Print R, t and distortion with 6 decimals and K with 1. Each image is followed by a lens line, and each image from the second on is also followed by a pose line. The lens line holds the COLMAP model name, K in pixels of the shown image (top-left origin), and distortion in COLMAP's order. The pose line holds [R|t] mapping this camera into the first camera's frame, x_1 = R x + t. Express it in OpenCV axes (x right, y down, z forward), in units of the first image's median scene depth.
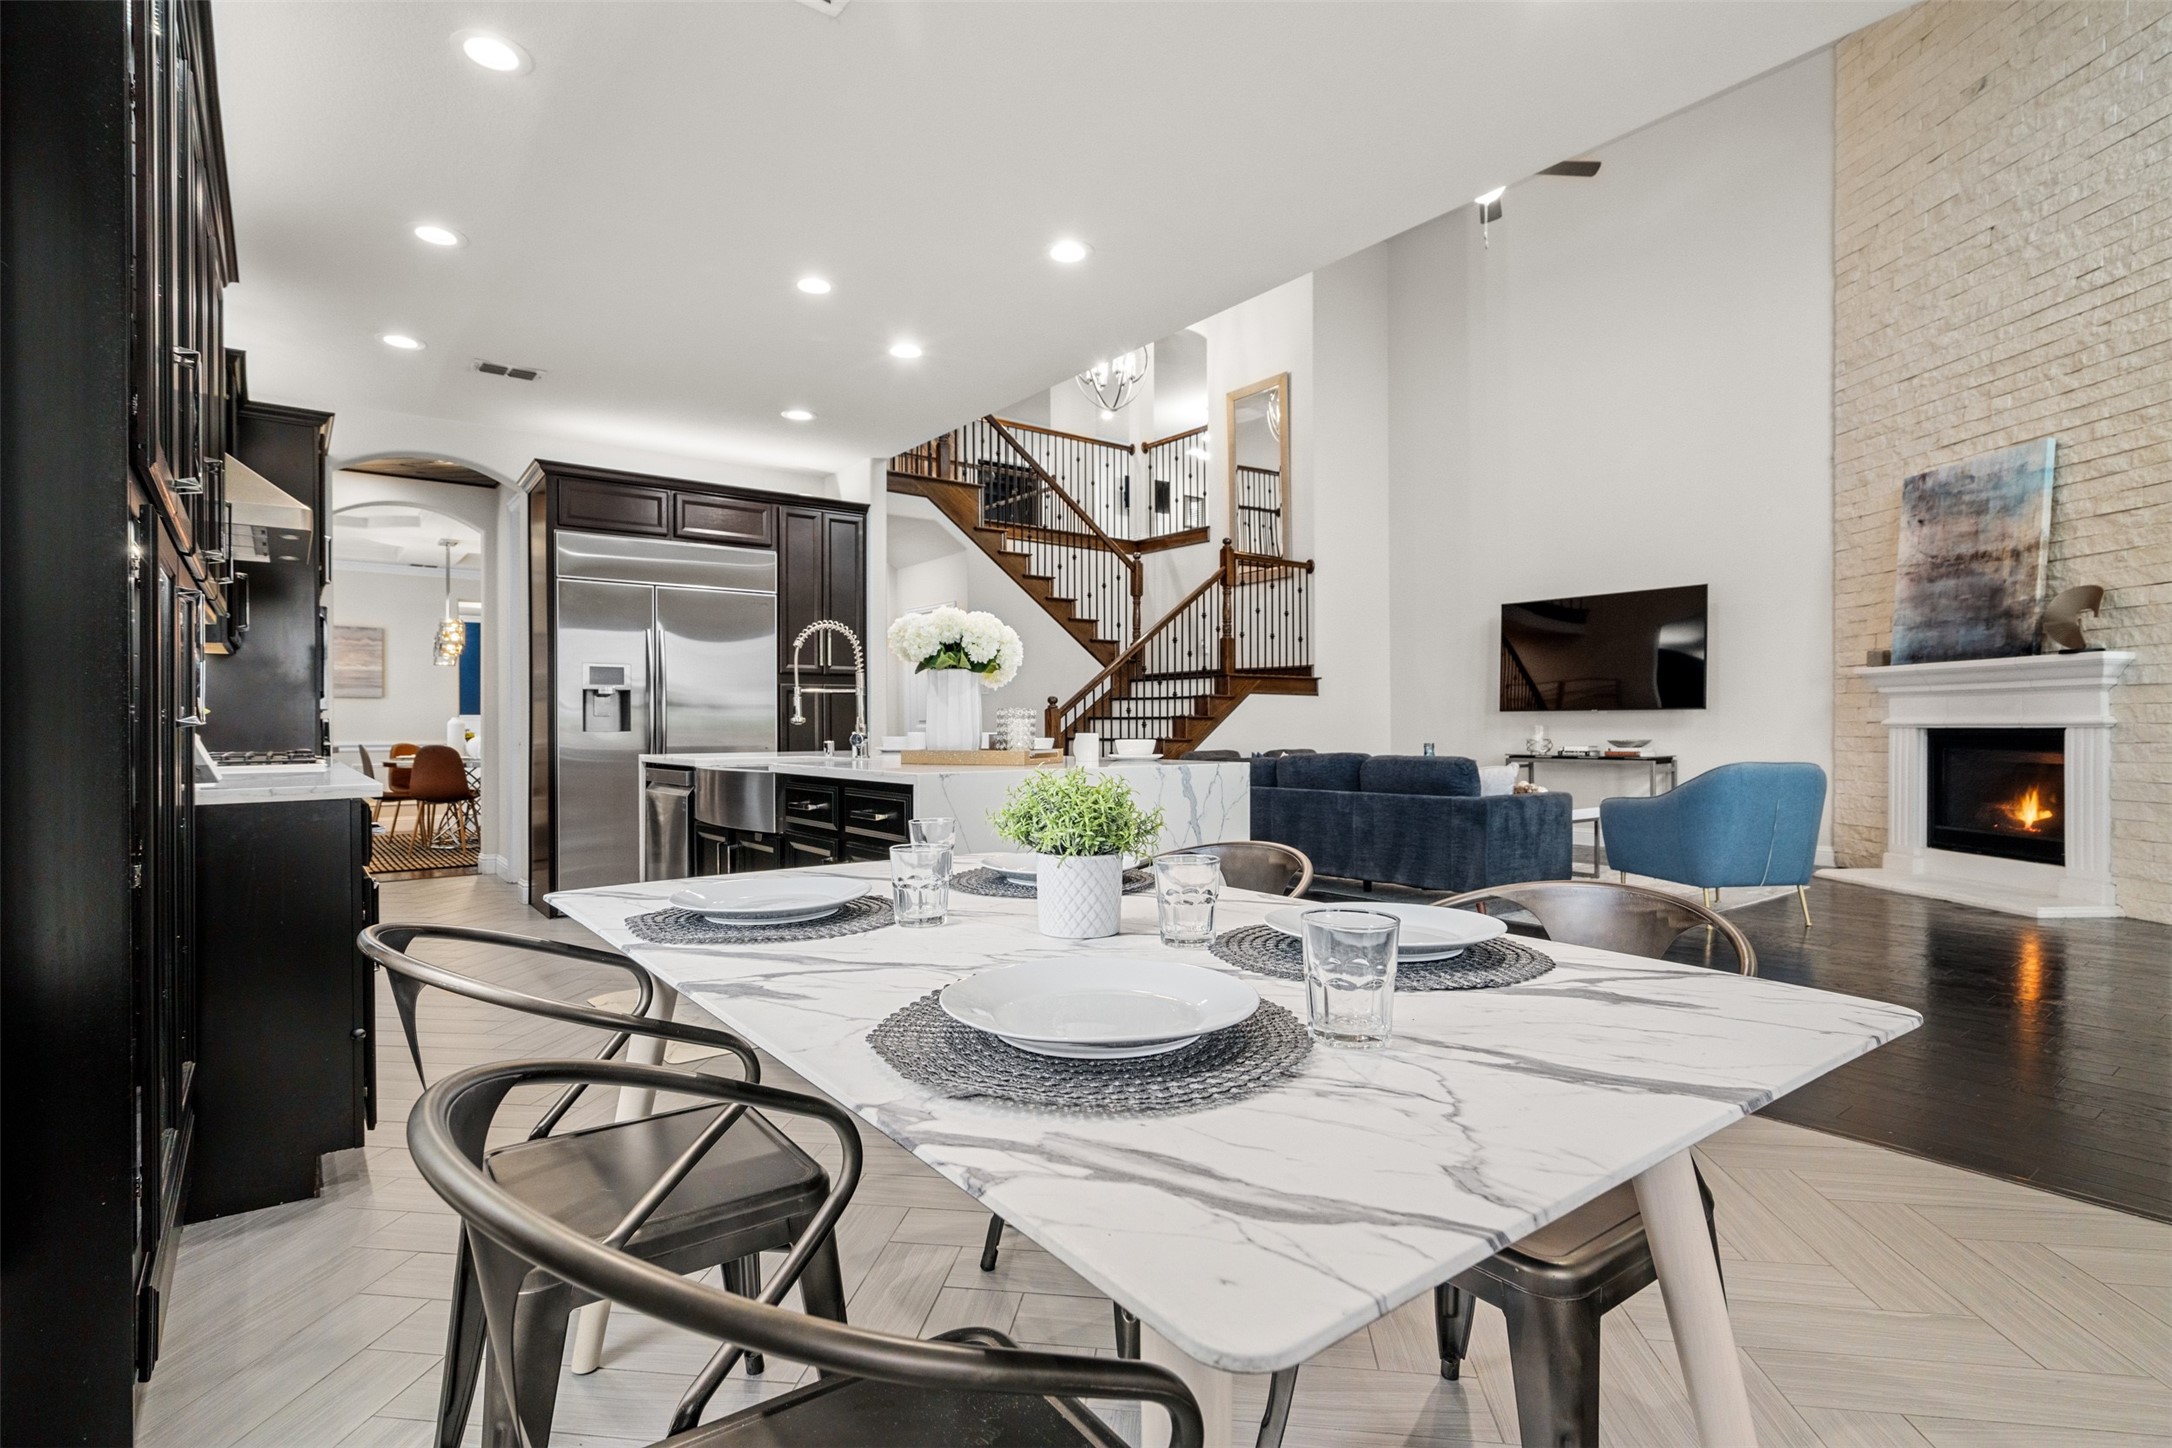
lens RADIAL K [[1038.4, 0, 1081.5], [0, 1038.4, 728.1], [0, 0, 1]] dist [0.004856, 0.000396]
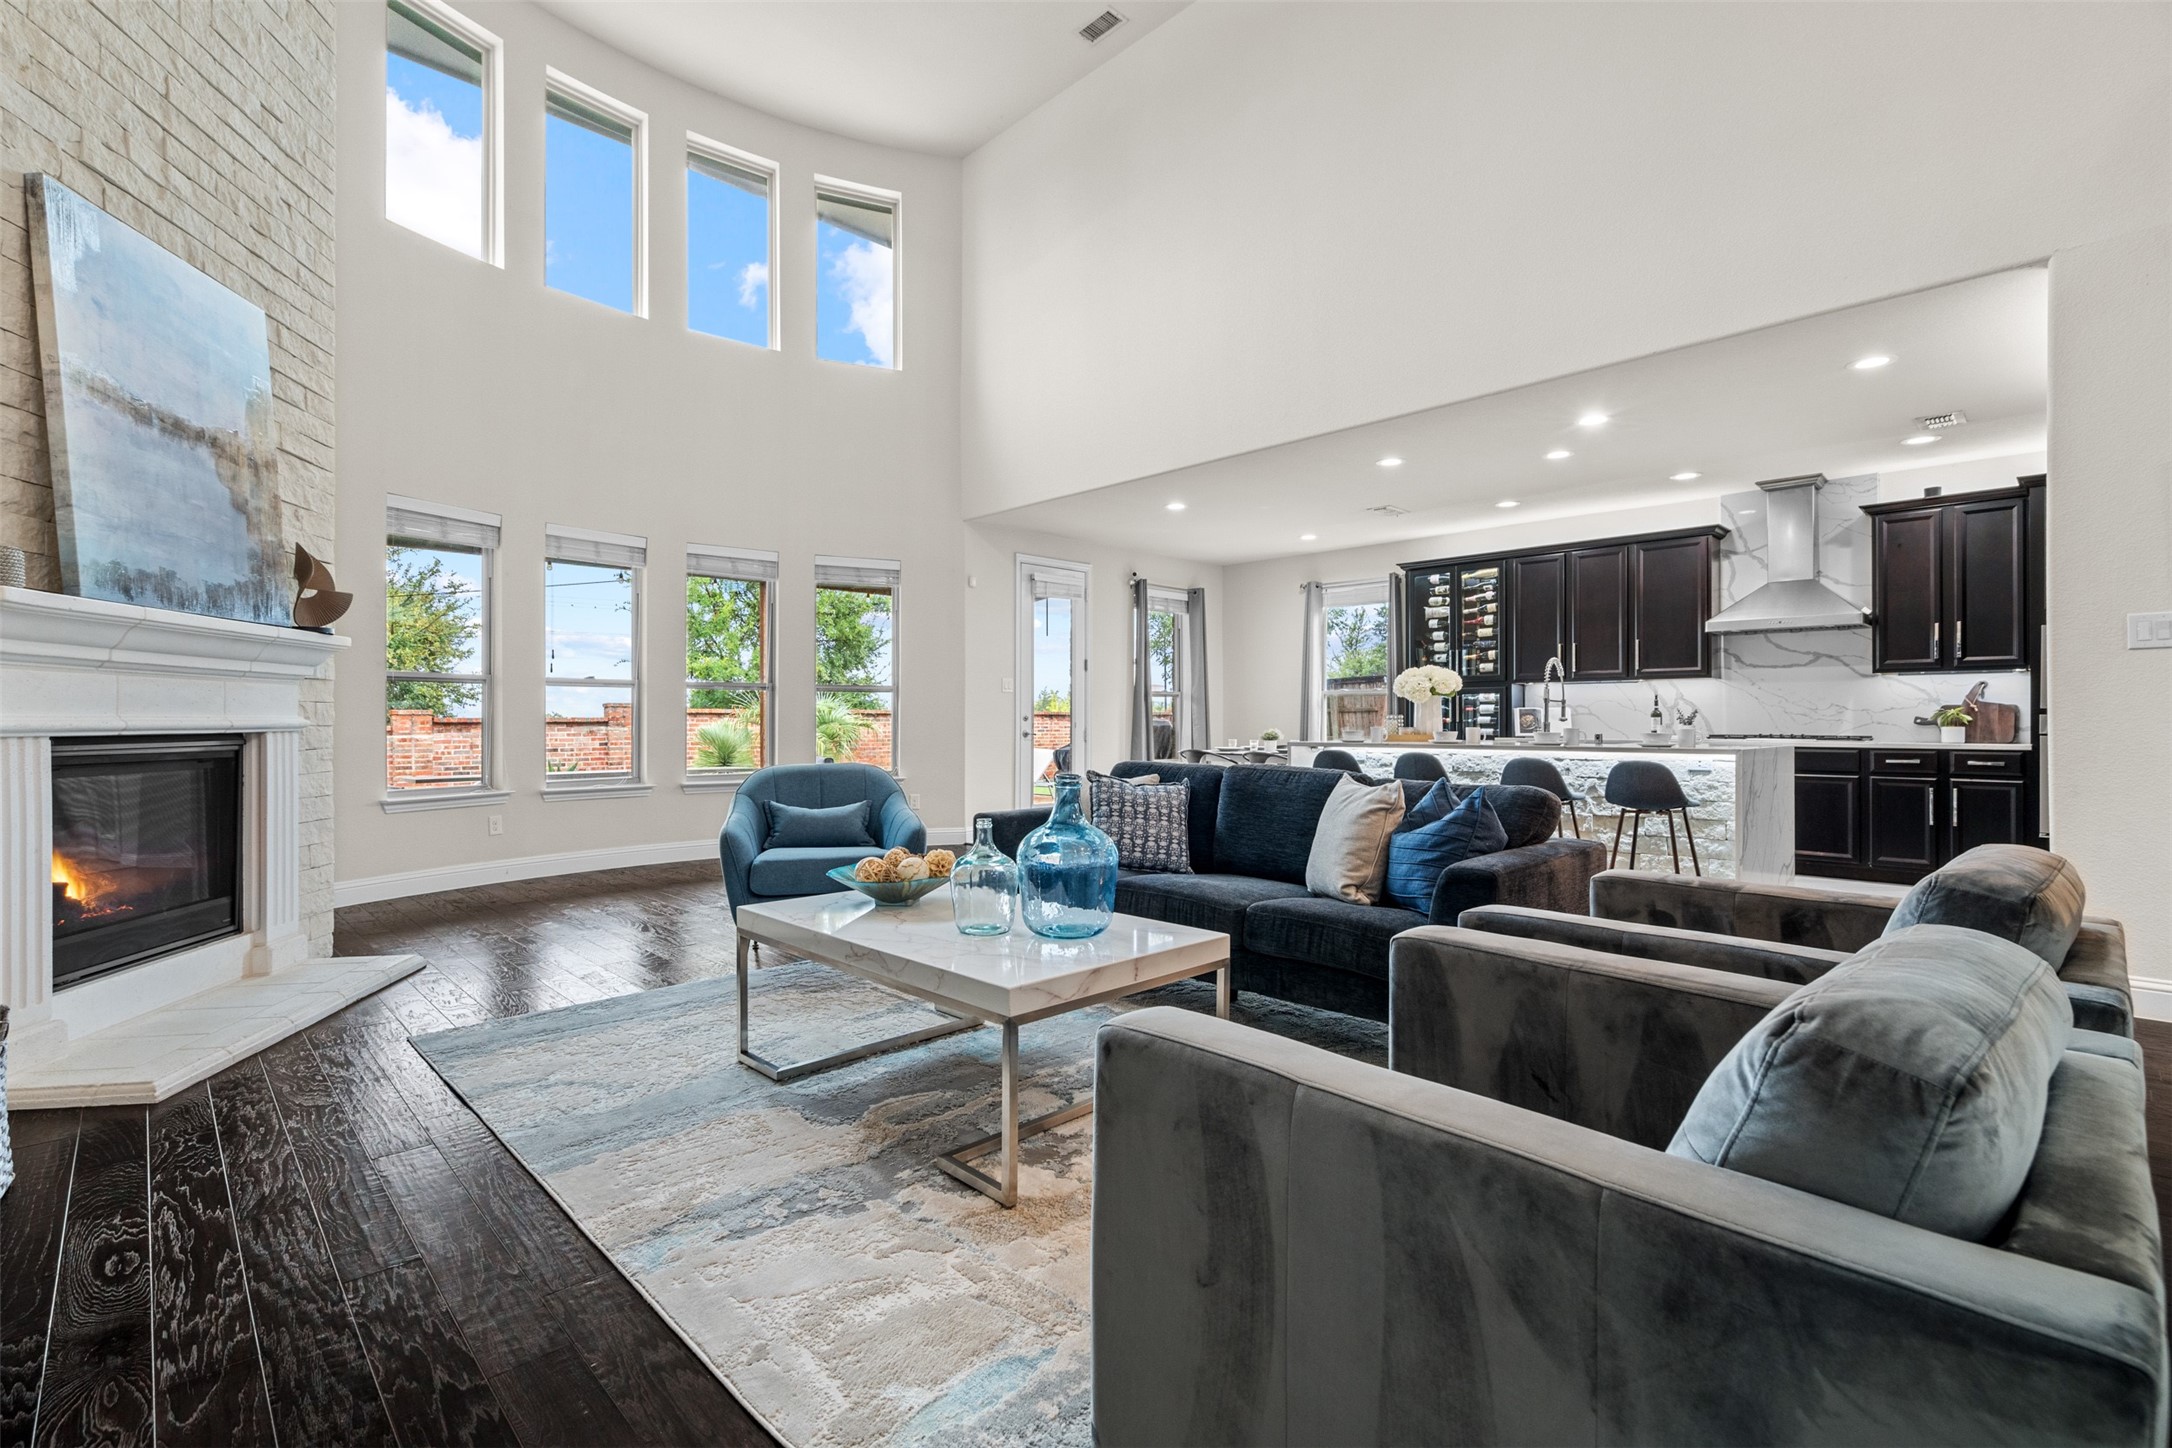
lens RADIAL K [[976.3, 0, 1079.5], [0, 976.3, 720.5], [0, 0, 1]] dist [0.000464, 0.001048]
pose [[-0.993479, 0.005568, -0.113883, 0.378417], [0.005769, 0.999982, -0.001434, -0.003849], [0.113873, -0.002081, -0.993493, 1.381086]]
